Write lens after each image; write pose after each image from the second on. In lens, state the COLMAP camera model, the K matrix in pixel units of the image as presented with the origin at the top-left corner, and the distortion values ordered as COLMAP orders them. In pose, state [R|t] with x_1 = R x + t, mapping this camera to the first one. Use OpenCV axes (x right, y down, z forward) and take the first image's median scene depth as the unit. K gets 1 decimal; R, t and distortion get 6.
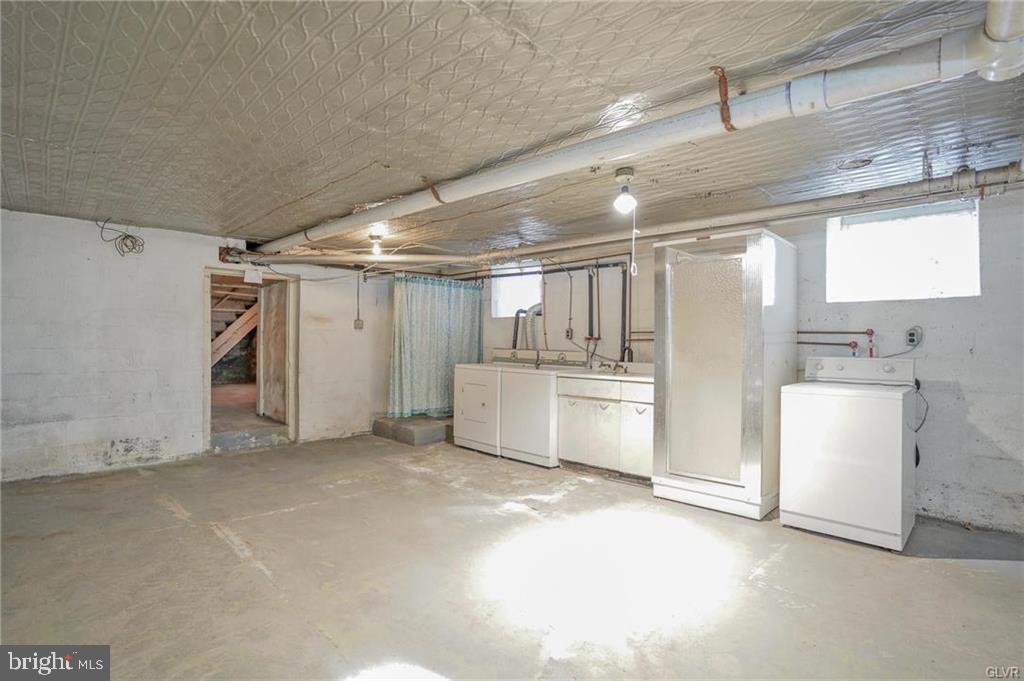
lens RADIAL K [[501.0, 0, 512.0], [0, 501.0, 340.5], [0, 0, 1]] dist [-0.061789, 0.000321]
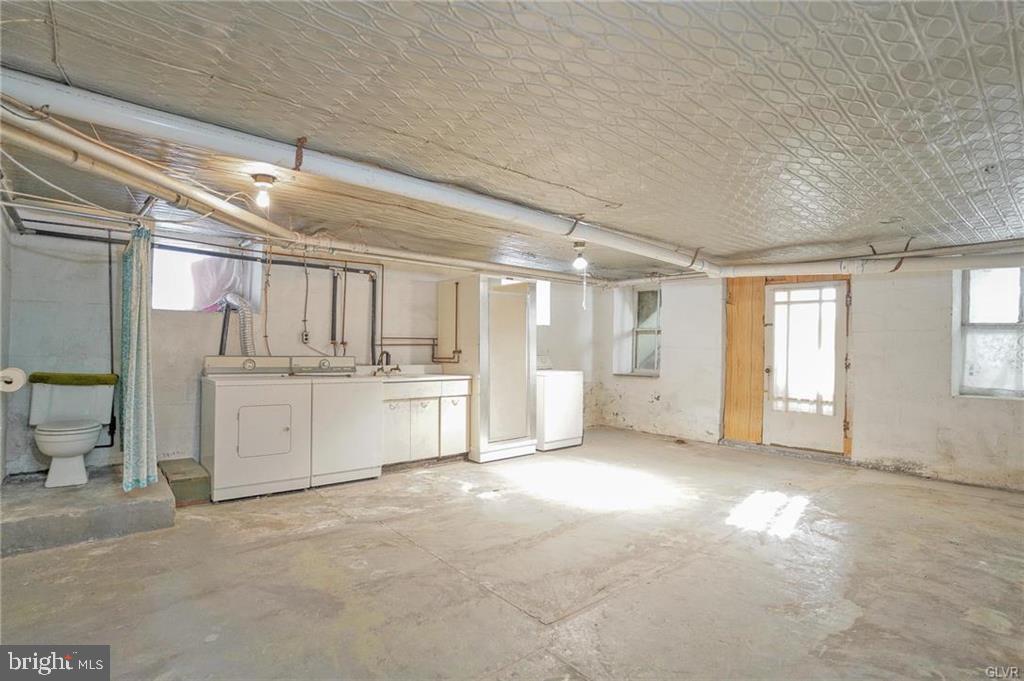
lens RADIAL K [[501.0, 0, 512.0], [0, 501.0, 340.5], [0, 0, 1]] dist [-0.061789, 0.000321]
pose [[0.087955, 0.001464, 0.996123, -0.947999], [-0.013410, 0.999910, -0.000285, -0.015926], [-0.996034, -0.013333, 0.087967, 0.719811]]
